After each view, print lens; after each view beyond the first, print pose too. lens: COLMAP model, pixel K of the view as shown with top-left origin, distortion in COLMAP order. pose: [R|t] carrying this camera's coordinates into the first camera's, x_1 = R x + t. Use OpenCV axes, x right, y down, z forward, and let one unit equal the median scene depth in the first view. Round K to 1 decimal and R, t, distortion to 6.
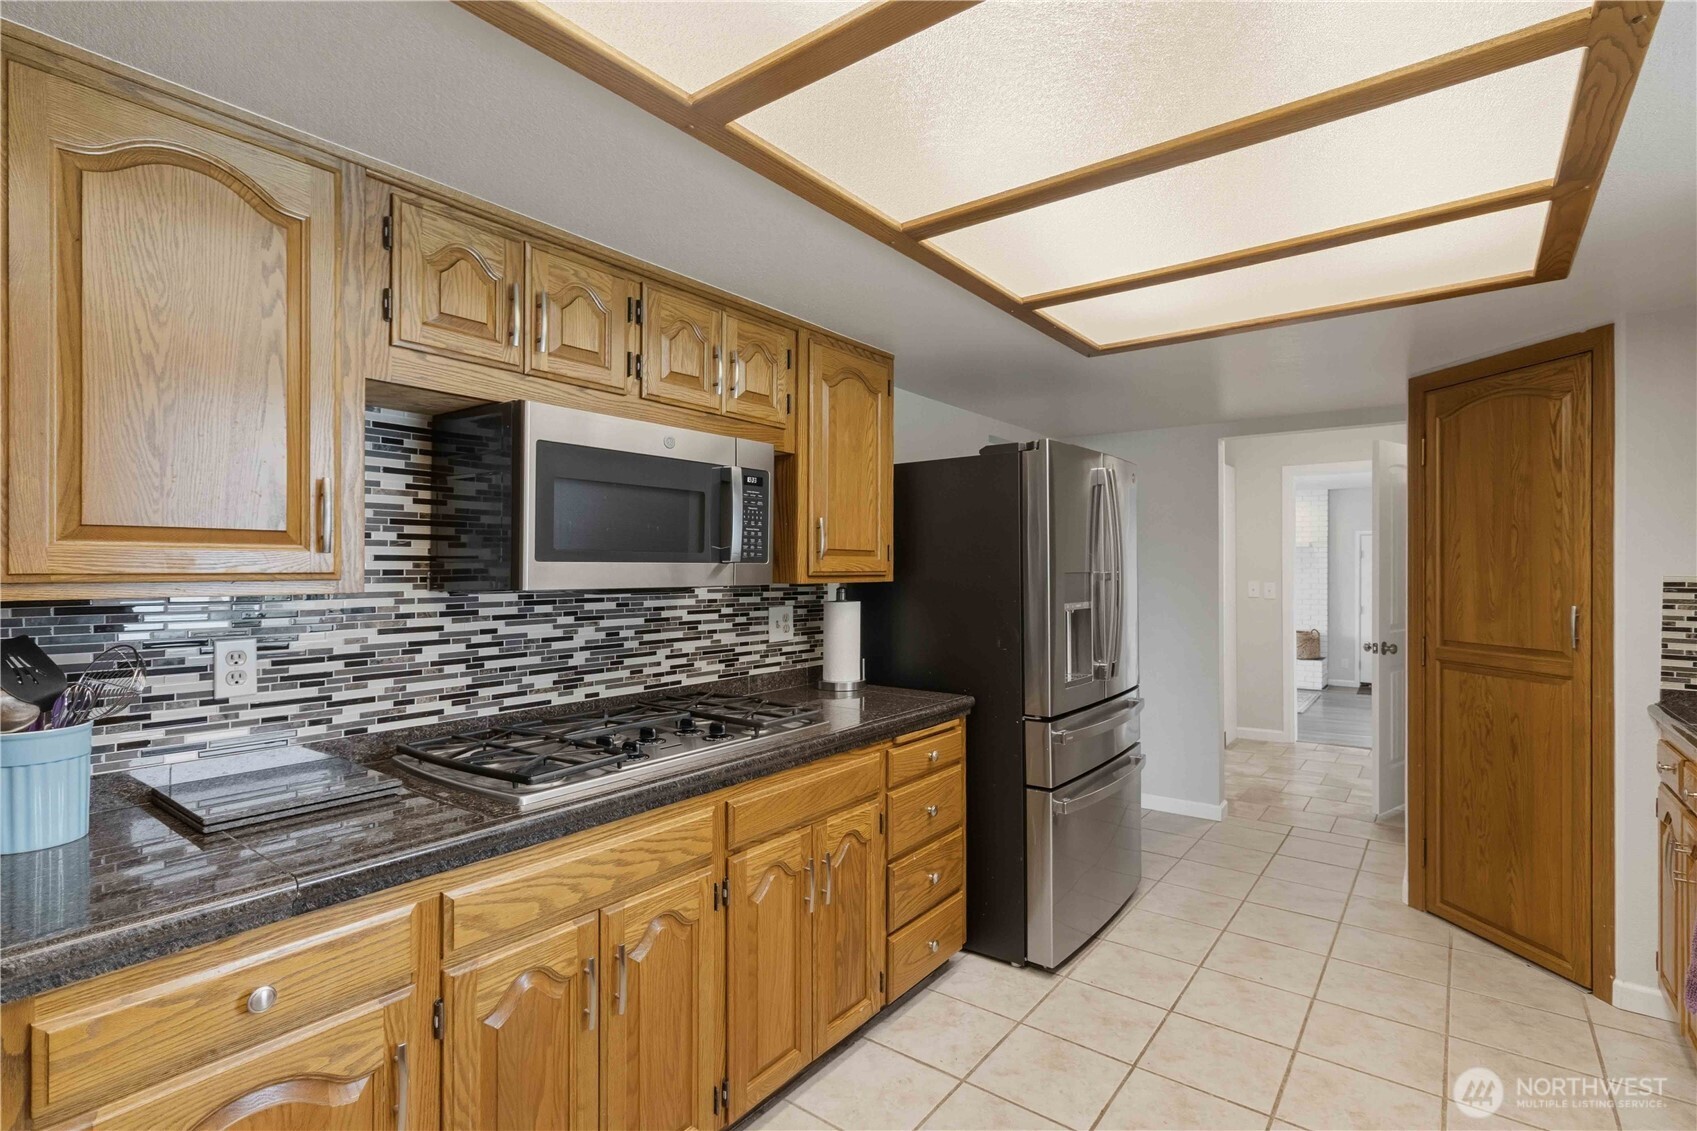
lens RADIAL K [[809.0, 0, 844.1], [0, 809.0, 568.8], [0, 0, 1]] dist [-0.000422, -0.000551]
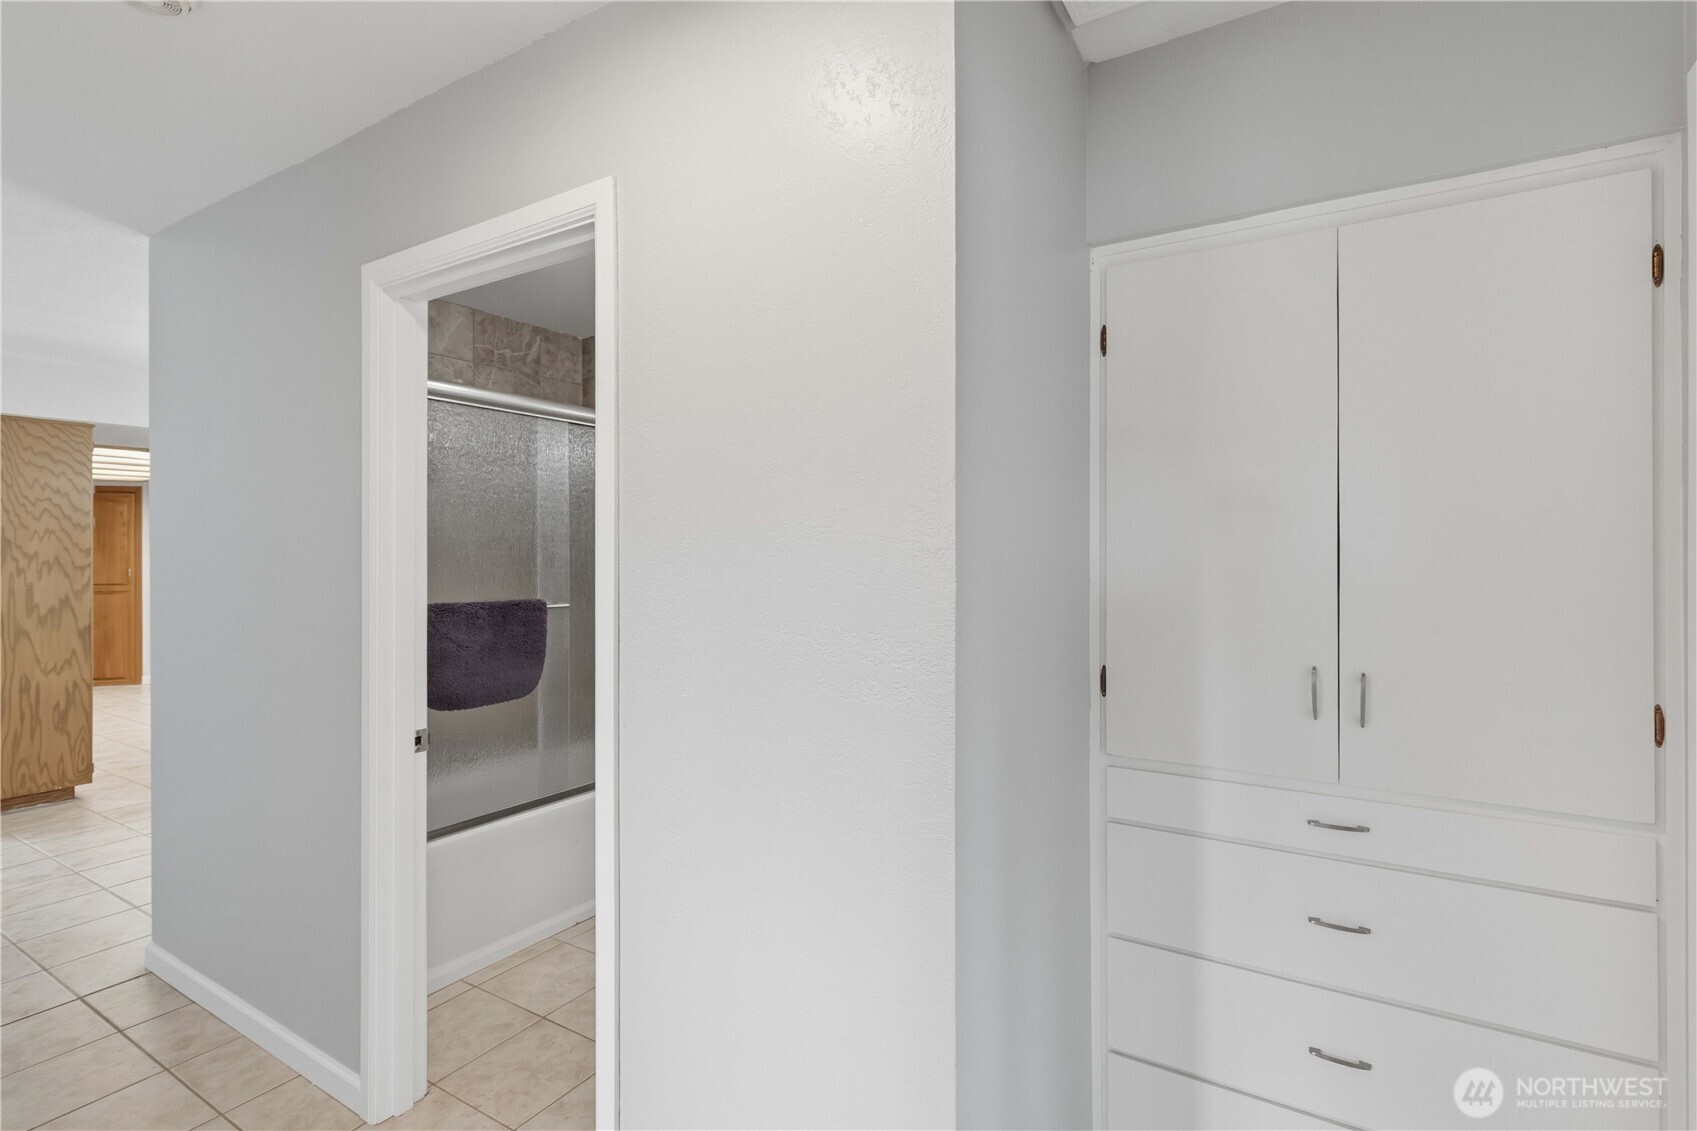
lens RADIAL K [[809.0, 0, 860.1], [0, 809.0, 552.6], [0, 0, 1]] dist [-0.000422, -0.000551]
pose [[-0.115072, -0.000427, 0.993357, -2.430352], [0.003460, 0.999994, 0.000831, -0.009912], [-0.993351, 0.003533, -0.115070, -1.409817]]
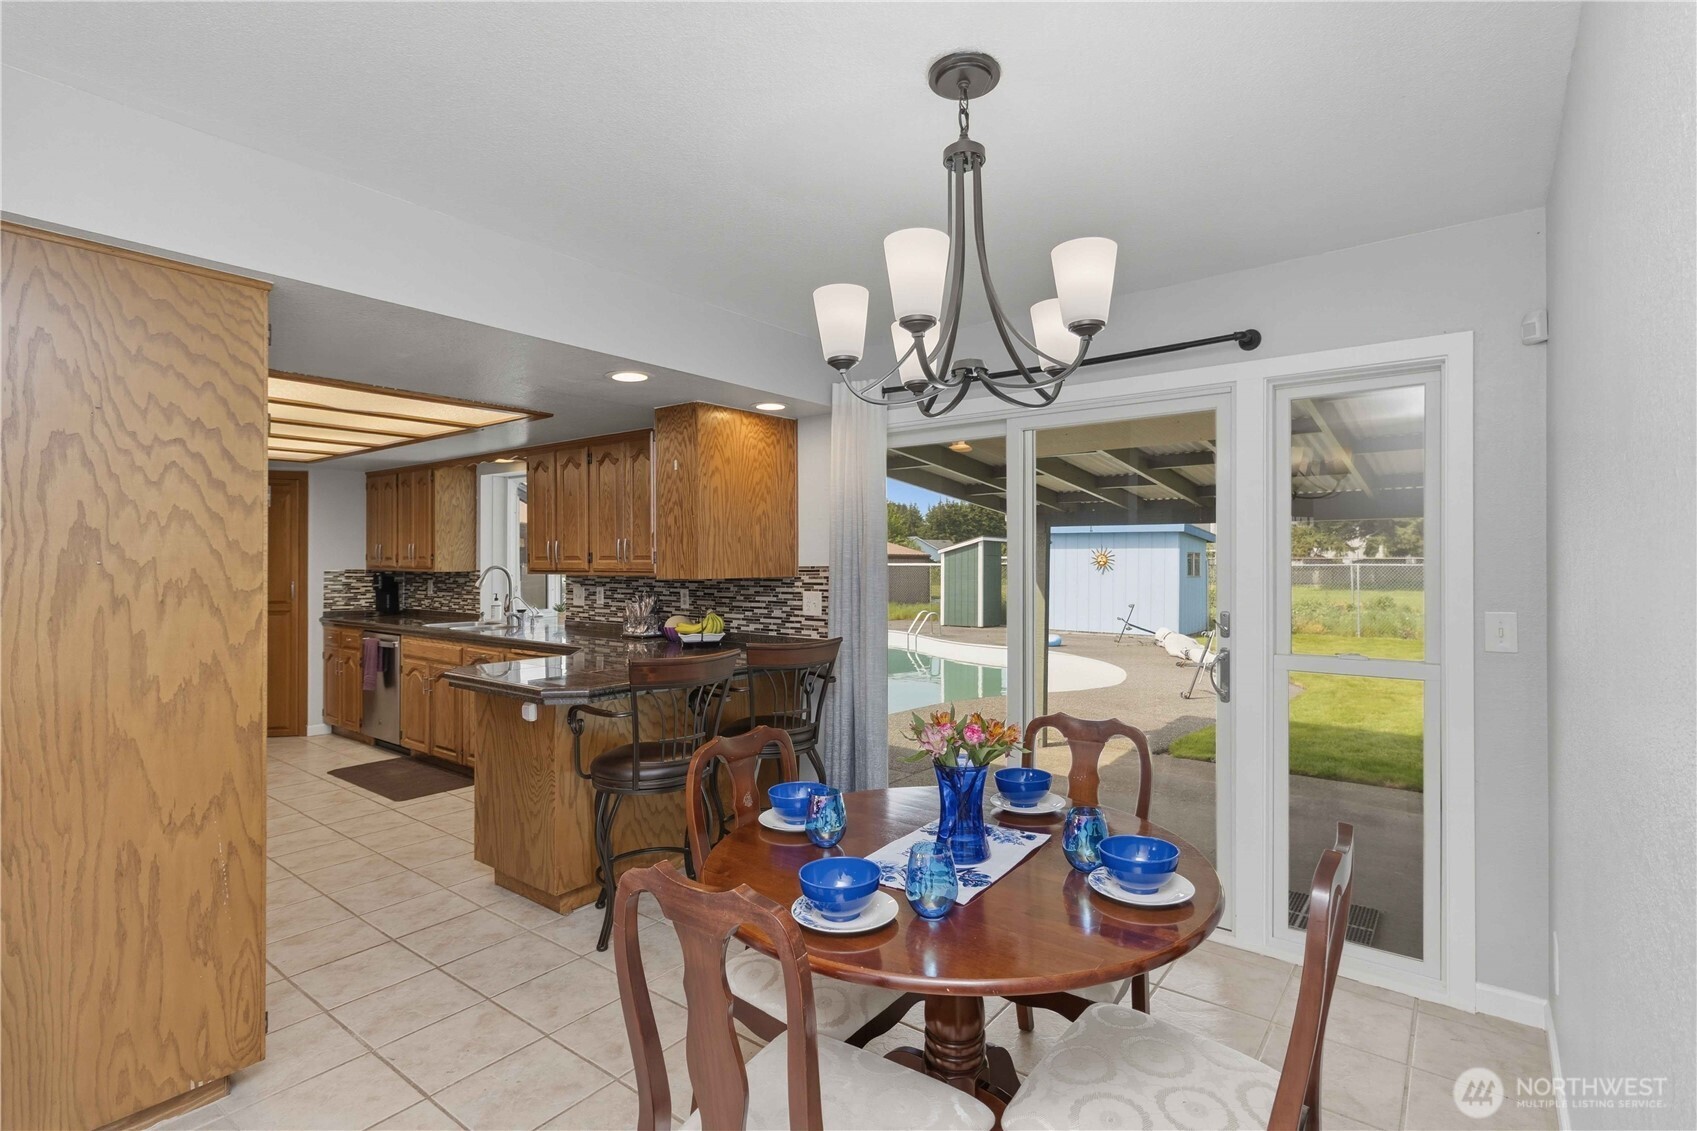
lens RADIAL K [[809.0, 0, 847.6], [0, 809.0, 566.5], [0, 0, 1]] dist [-0.000422, -0.000551]
pose [[0.023872, -0.004329, 0.999706, -1.489692], [-0.003100, 0.999985, 0.004405, -0.013847], [-0.999710, -0.003204, 0.023858, -0.705768]]
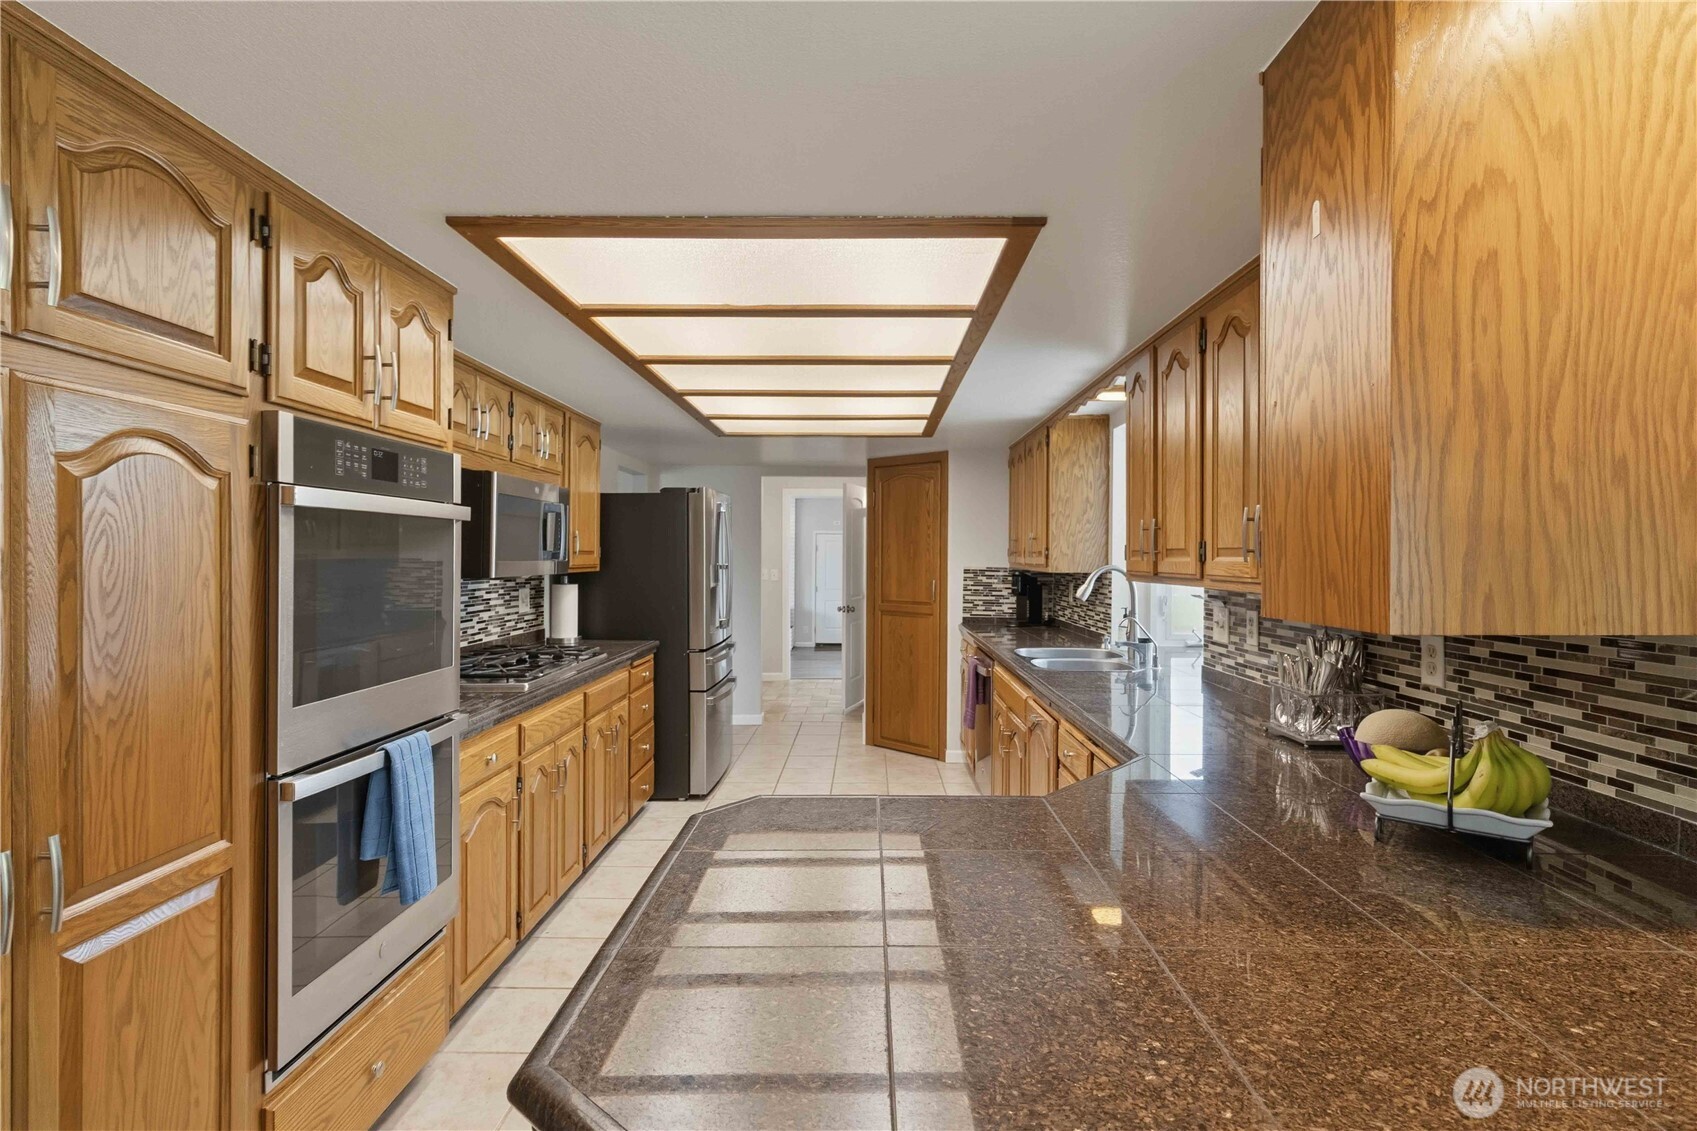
lens RADIAL K [[809.0, 0, 862.5], [0, 809.0, 561.7], [0, 0, 1]] dist [-0.000422, -0.000551]
pose [[0.801634, 0.000269, 0.597816, -0.487888], [-0.006126, 0.999951, 0.007765, -0.017074], [-0.597784, -0.009887, 0.801596, -0.557107]]
